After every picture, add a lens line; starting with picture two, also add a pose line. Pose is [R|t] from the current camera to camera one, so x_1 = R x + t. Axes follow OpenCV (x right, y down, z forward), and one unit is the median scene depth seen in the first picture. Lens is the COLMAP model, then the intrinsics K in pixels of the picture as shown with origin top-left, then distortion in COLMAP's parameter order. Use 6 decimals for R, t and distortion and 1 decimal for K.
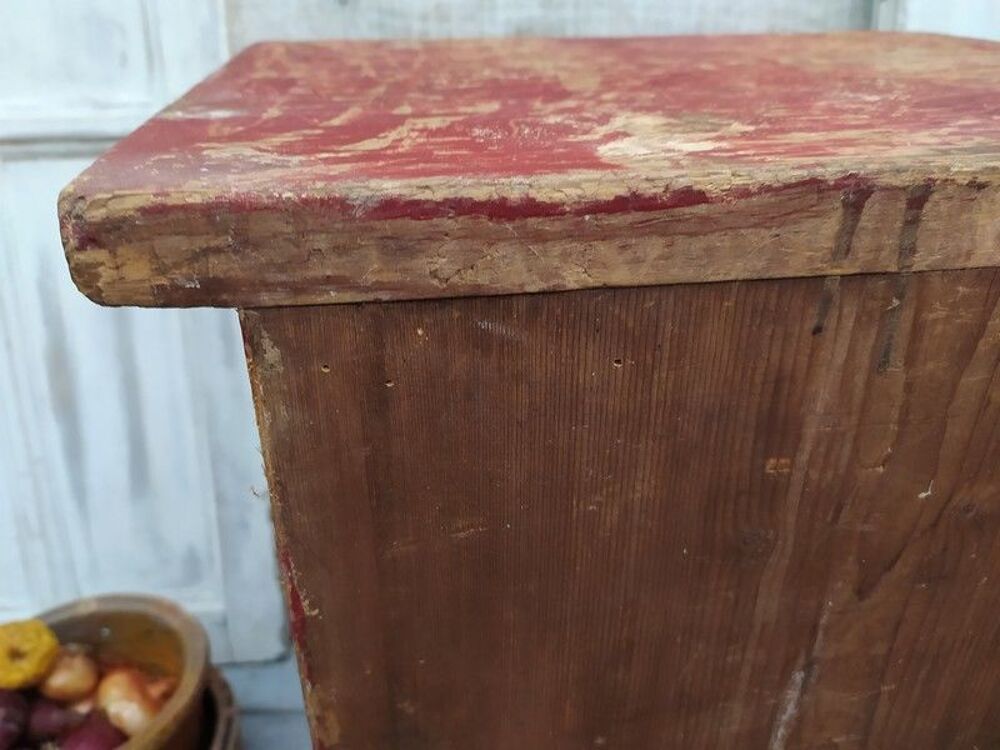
lens RADIAL K [[759.7, 0, 479.7], [0, 759.7, 360.1], [0, 0, 1]] dist [0.041631, -0.058760]
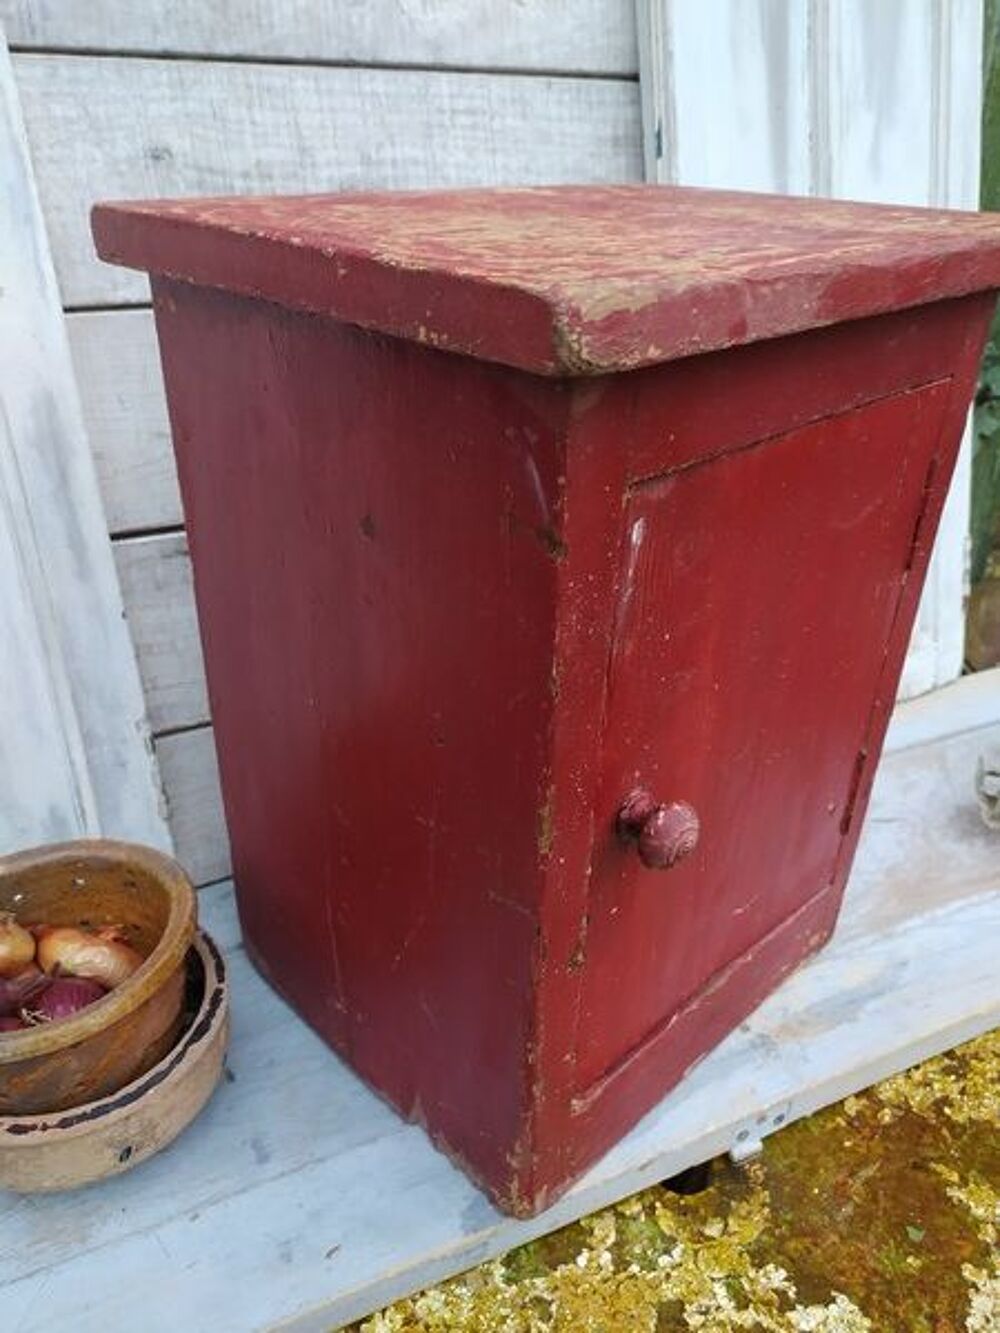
lens RADIAL K [[1012.7, 0, 495.0], [0, 1012.7, 658.2], [0, 0, 1]] dist [0.041631, -0.058760]
pose [[0.895356, -0.186542, 0.404400, -1.110863], [0.183292, 0.981928, 0.047128, 0.359174], [-0.405883, 0.031927, 0.913367, -0.678619]]
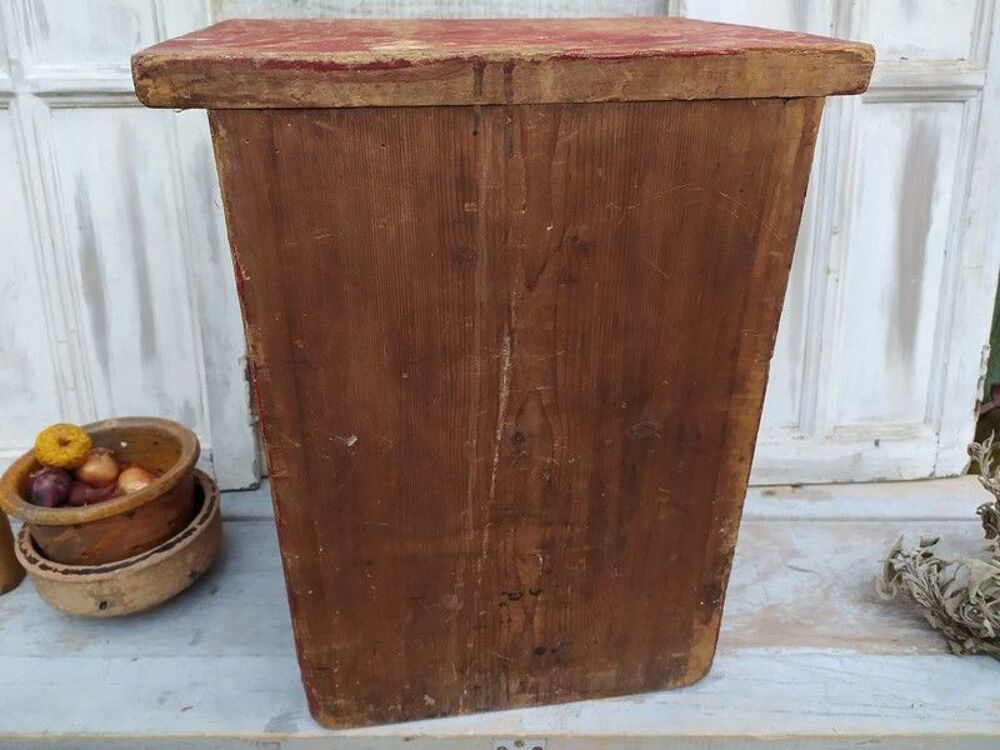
lens RADIAL K [[759.7, 0, 492.4], [0, 759.7, 369.9], [0, 0, 1]] dist [0.041631, -0.058760]
pose [[0.999786, 0.000274, 0.020699, 0.409310], [-0.000068, 0.999951, -0.009929, 0.609728], [-0.020700, 0.009925, 0.999736, -1.088495]]
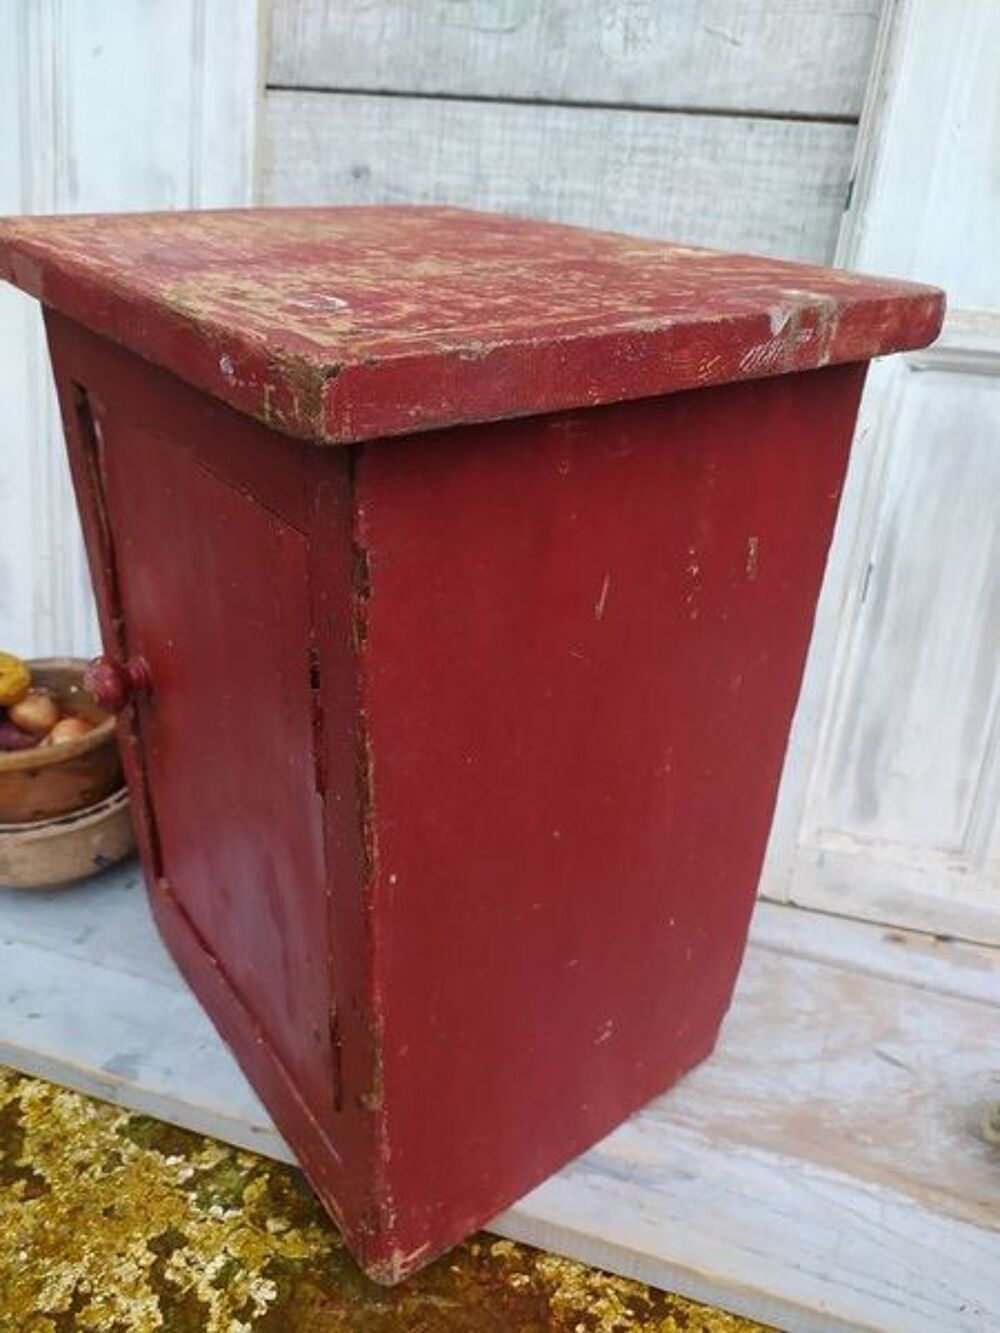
lens RADIAL K [[1012.7, 0, 492.4], [0, 1012.7, 652.9], [0, 0, 1]] dist [0.041631, -0.058760]
pose [[0.956817, 0.182231, -0.226479, 1.239092], [-0.183957, 0.982840, 0.013650, 0.419564], [0.225080, 0.028602, 0.973920, -1.005083]]
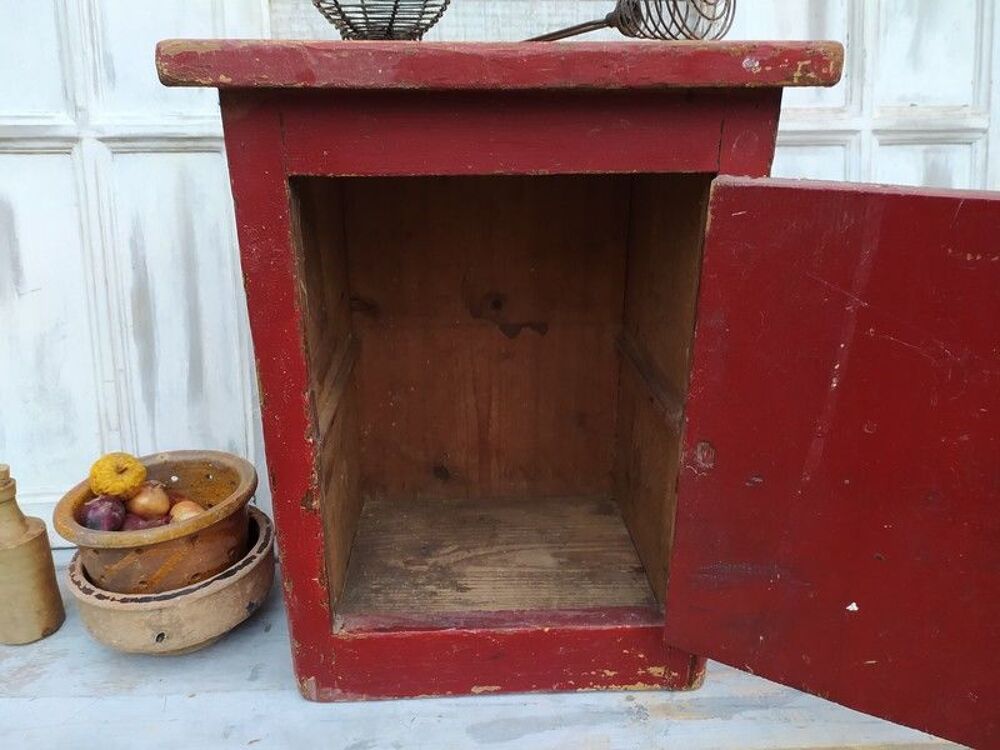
lens RADIAL K [[759.7, 0, 496.8], [0, 759.7, 367.0], [0, 0, 1]] dist [0.041631, -0.058760]
pose [[0.998121, -0.014089, 0.059629, 0.026448], [0.022400, 0.989743, -0.141095, 0.951309], [-0.057030, 0.142166, 0.988199, -1.098101]]
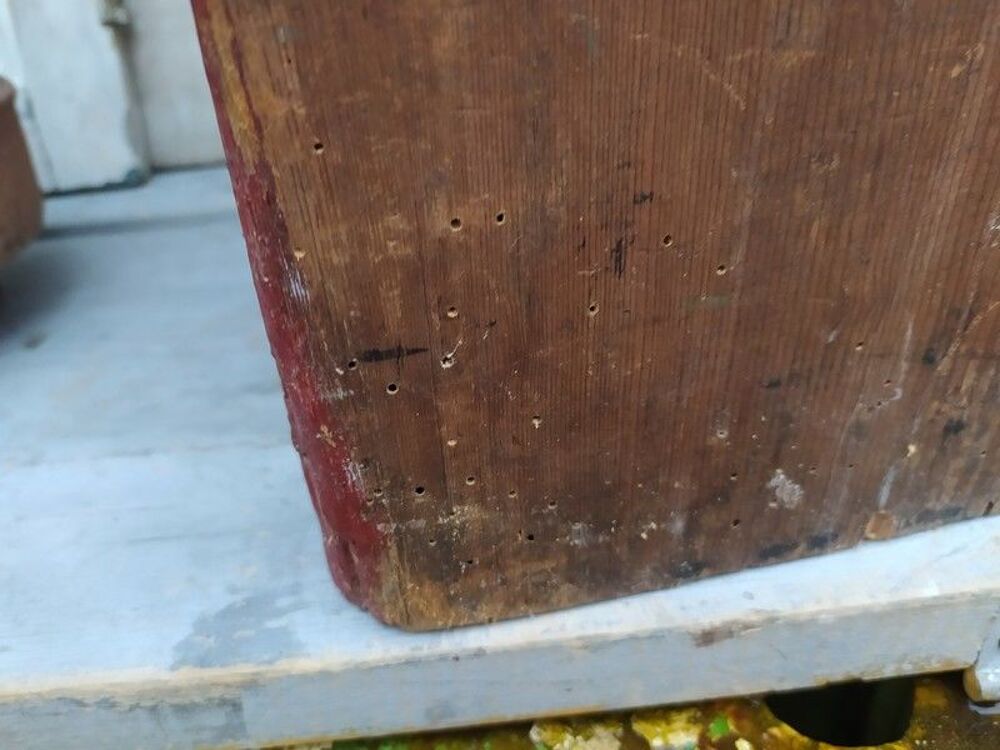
lens RADIAL K [[835.6, 0, 496.6], [0, 835.6, 370.3], [0, 0, 1]] dist [0.003381, -0.022540]
pose [[0.993757, -0.095795, 0.057192, -0.085280], [0.089211, 0.990108, 0.108291, 1.581796], [-0.067000, -0.102513, 0.992473, 0.990293]]
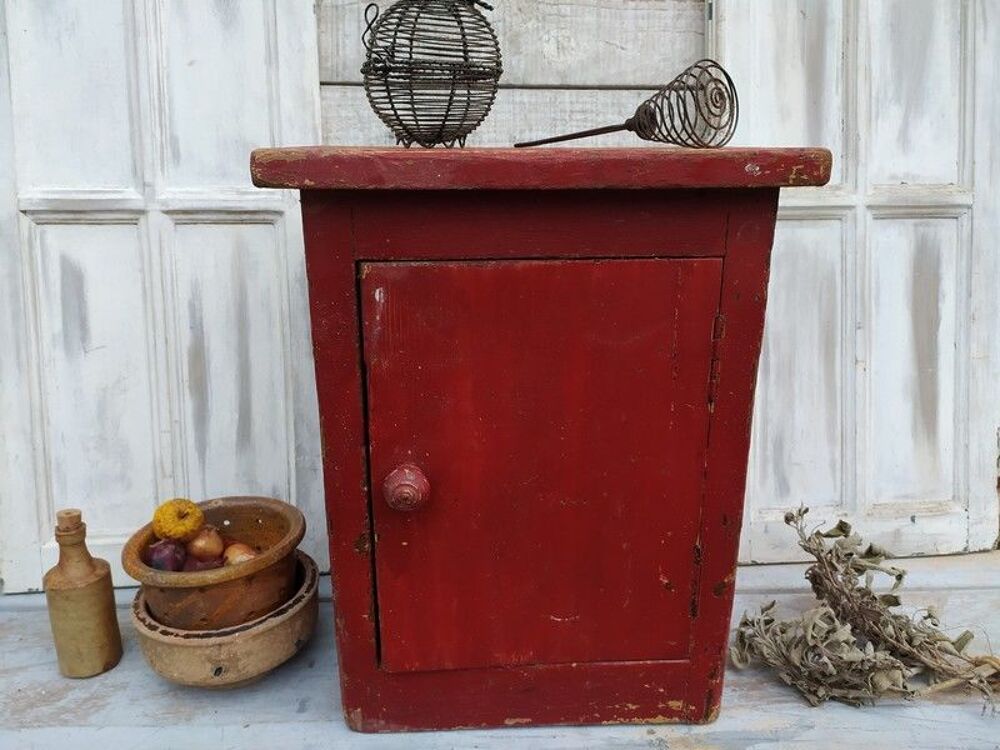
lens RADIAL K [[759.7, 0, 500.8], [0, 759.7, 367.0], [0, 0, 1]] dist [0.041631, -0.058760]
pose [[0.998309, -0.004680, 0.057939, -0.107028], [0.015933, 0.980612, -0.195310, 0.932530], [-0.055902, 0.195903, 0.979029, -1.429630]]
